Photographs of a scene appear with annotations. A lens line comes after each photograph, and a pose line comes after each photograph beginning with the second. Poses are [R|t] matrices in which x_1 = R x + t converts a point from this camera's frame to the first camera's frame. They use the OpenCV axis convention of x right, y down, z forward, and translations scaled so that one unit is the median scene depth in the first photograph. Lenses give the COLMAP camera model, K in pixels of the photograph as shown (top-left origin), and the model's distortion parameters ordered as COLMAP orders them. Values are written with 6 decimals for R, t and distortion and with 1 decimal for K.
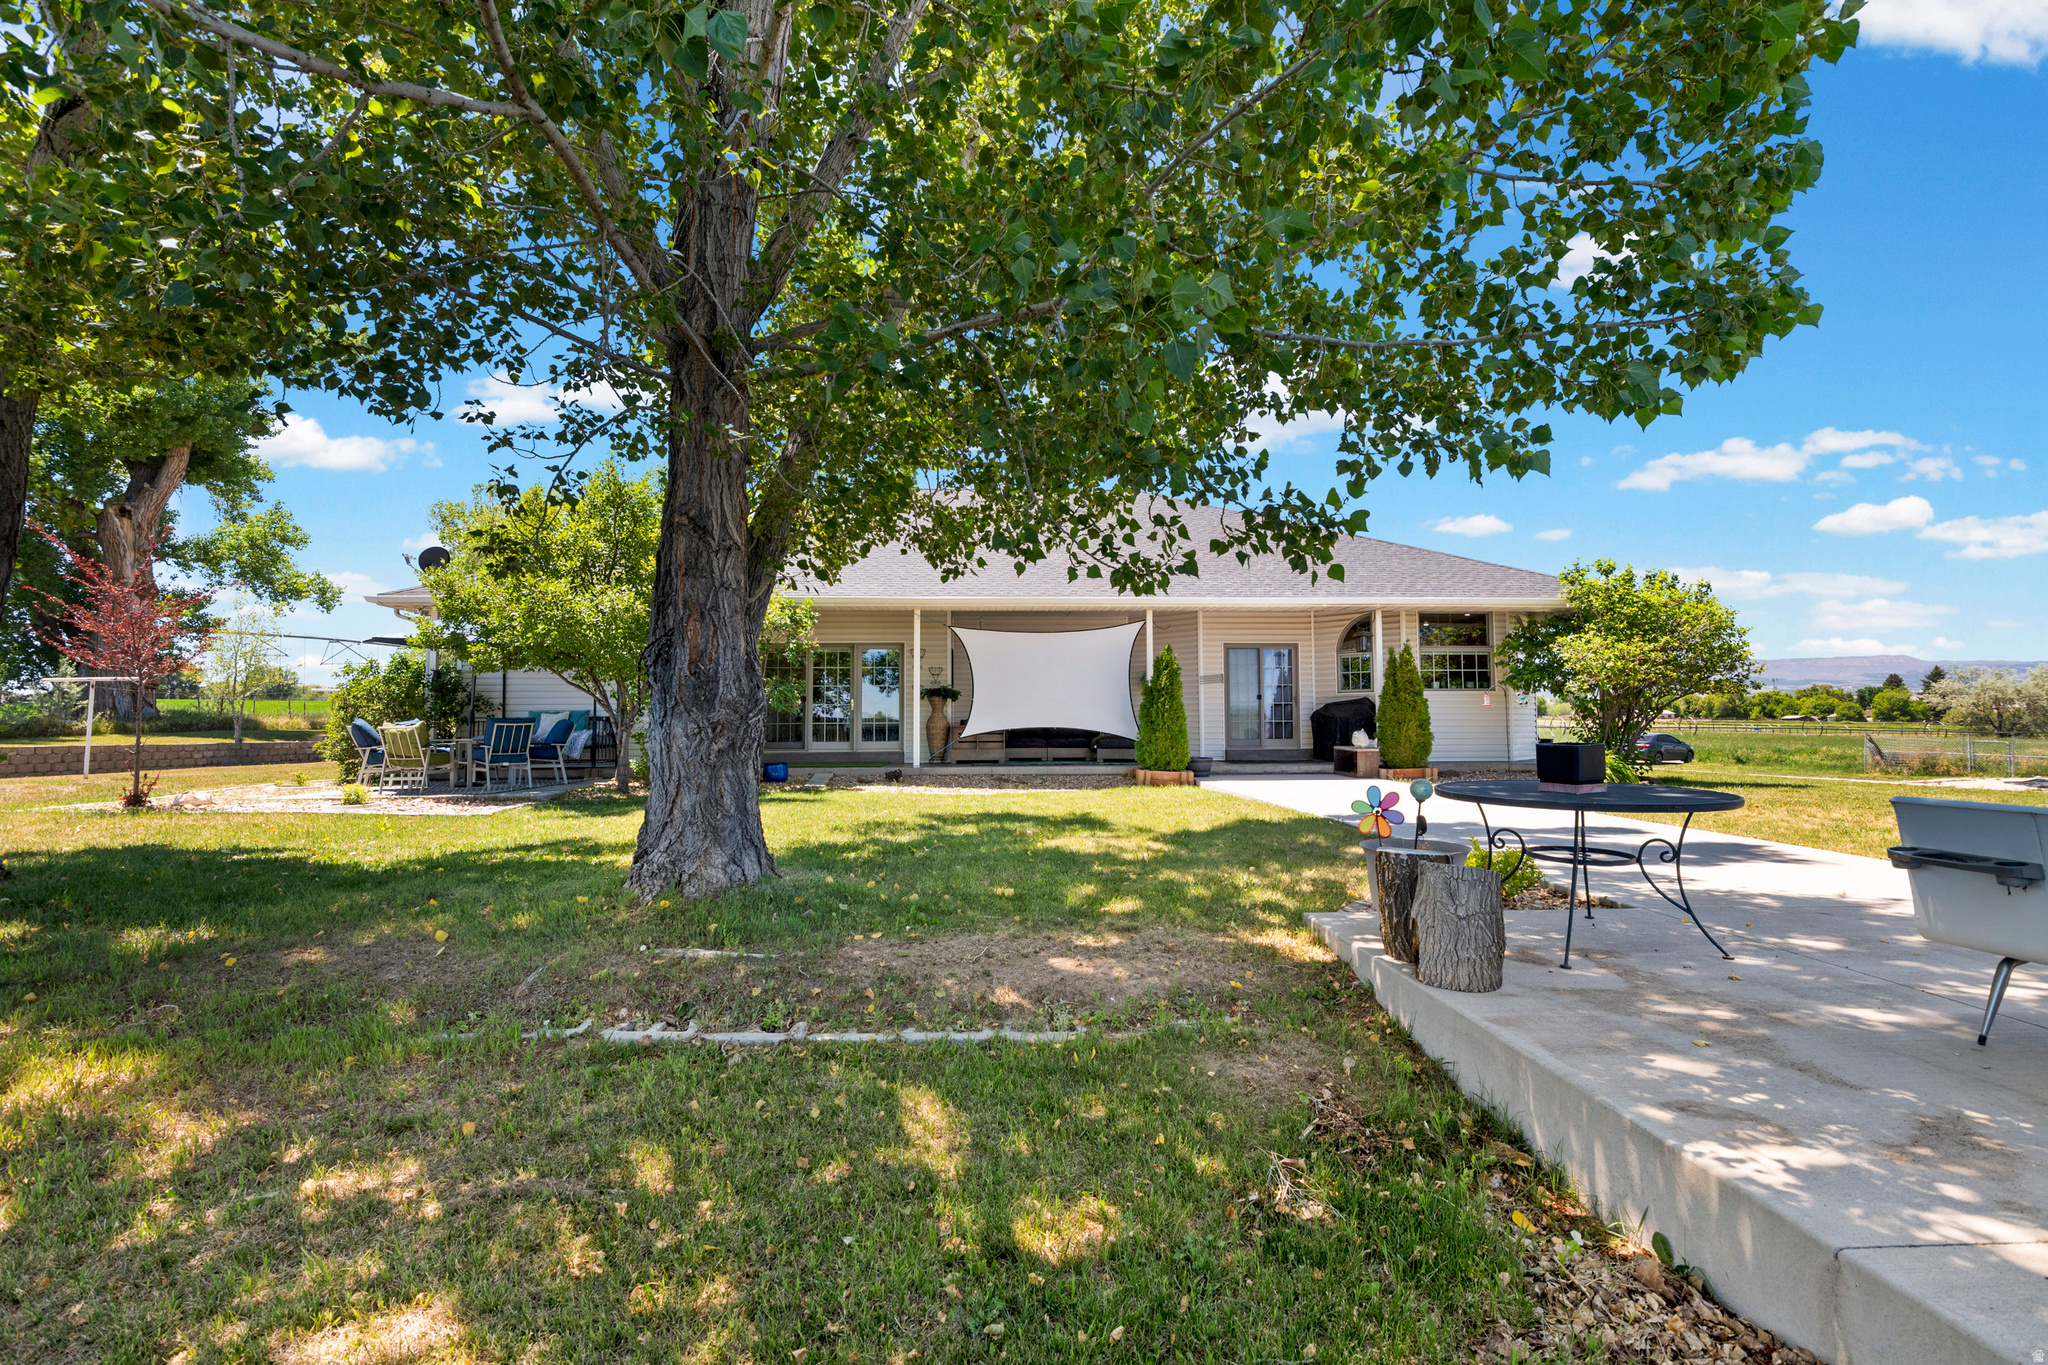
lens RADIAL K [[944.6, 0, 1024.0], [0, 944.6, 682.5], [0, 0, 1]] dist [-0.000101, 0.000139]
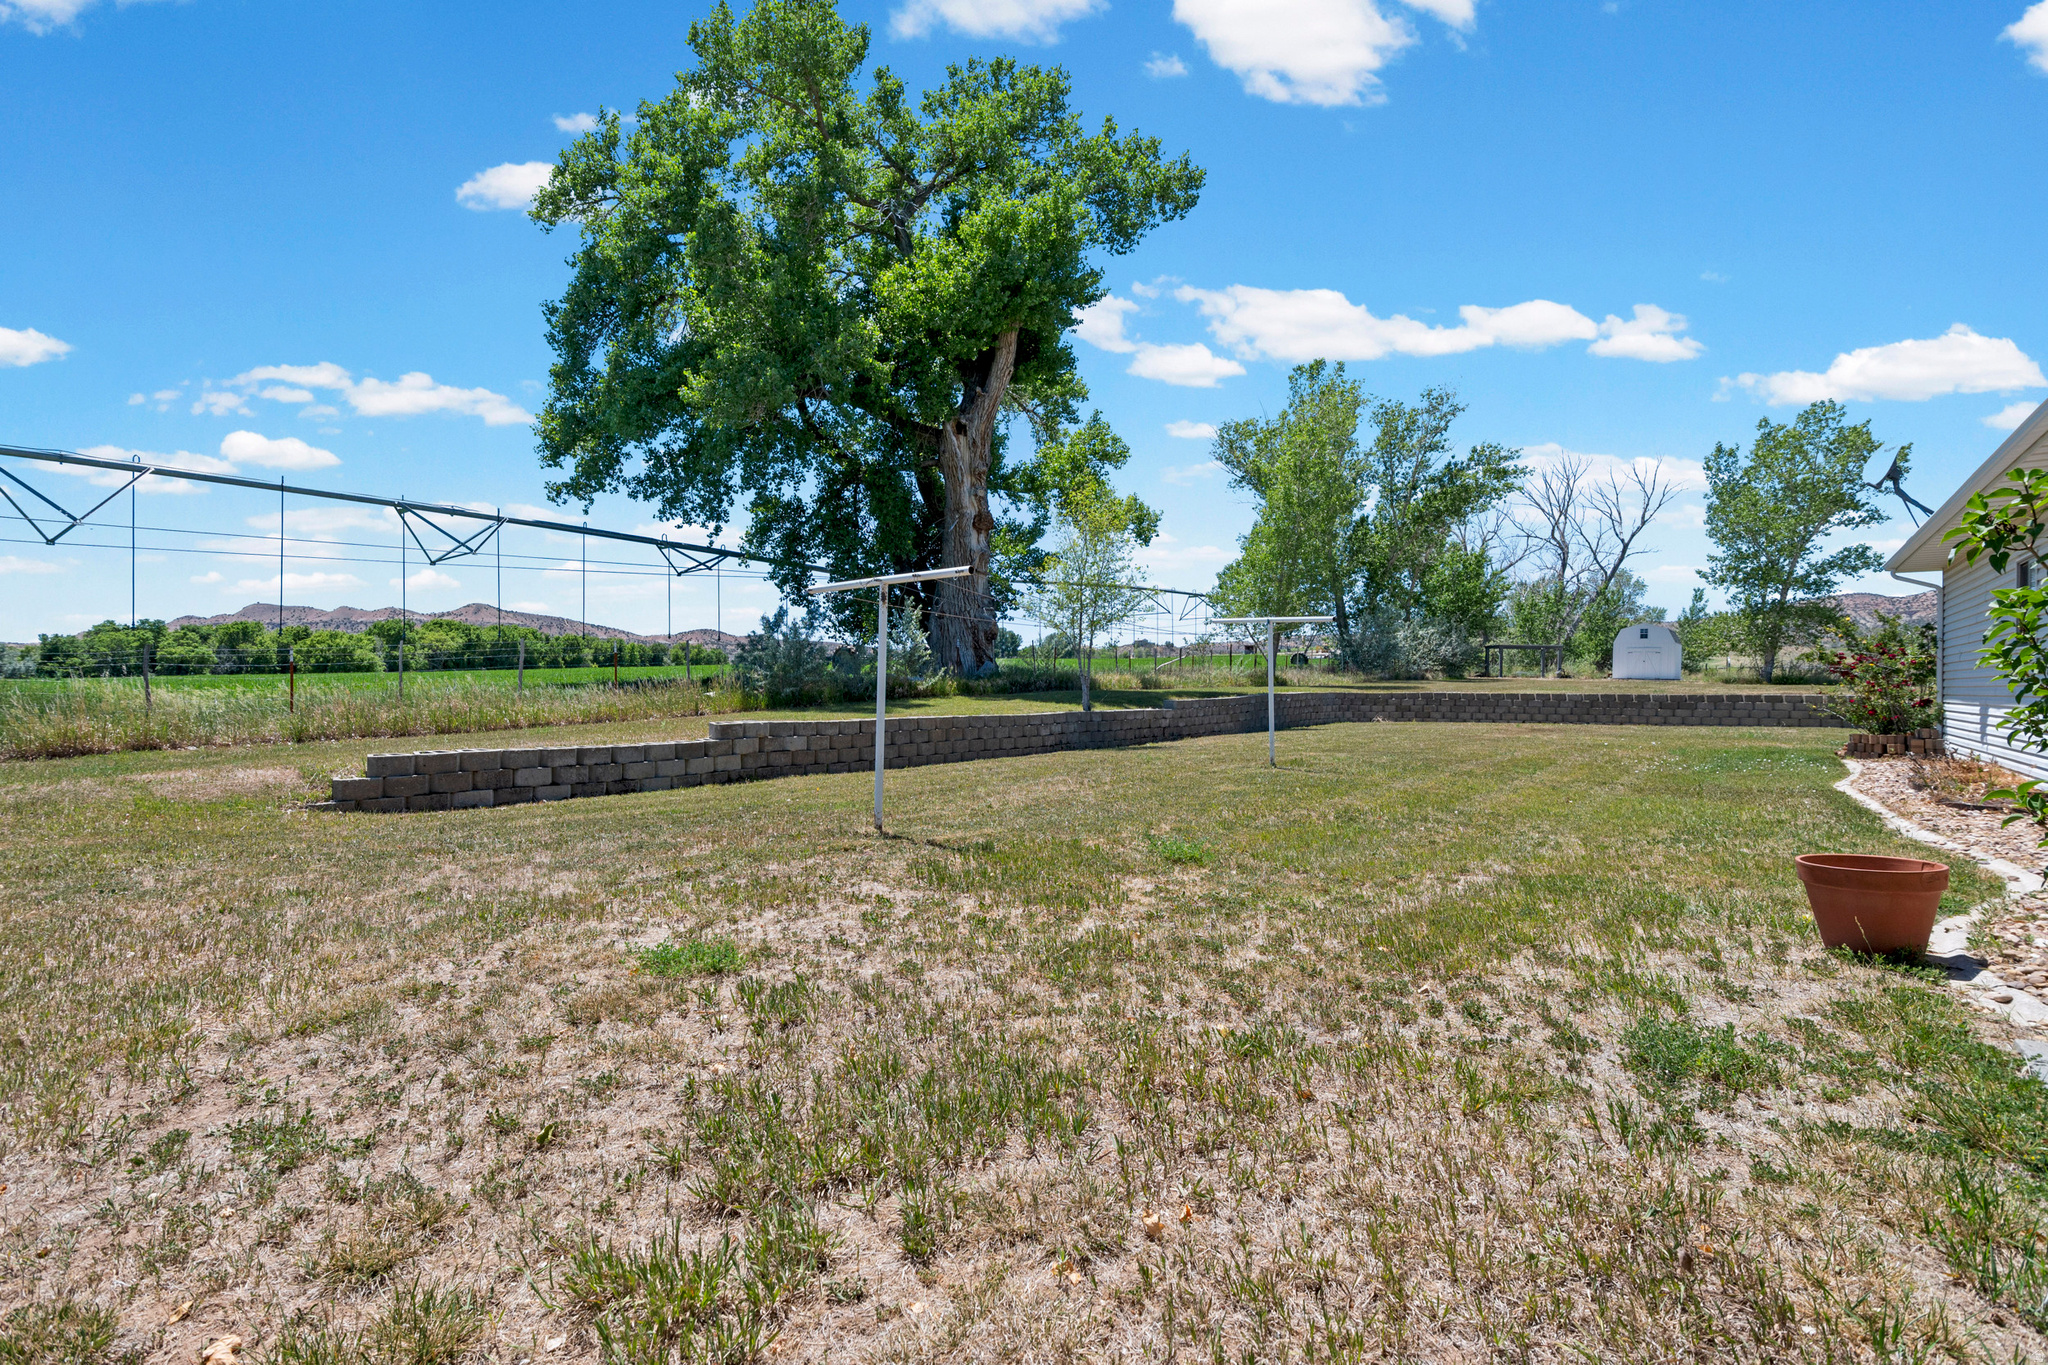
lens RADIAL K [[944.6, 0, 1024.0], [0, 944.6, 682.5], [0, 0, 1]] dist [-0.000101, 0.000139]
pose [[0.758560, 0.001113, -0.651602, -0.334999], [0.030791, 0.998820, 0.037552, 0.012898], [0.650875, -0.048549, 0.757631, 0.360505]]
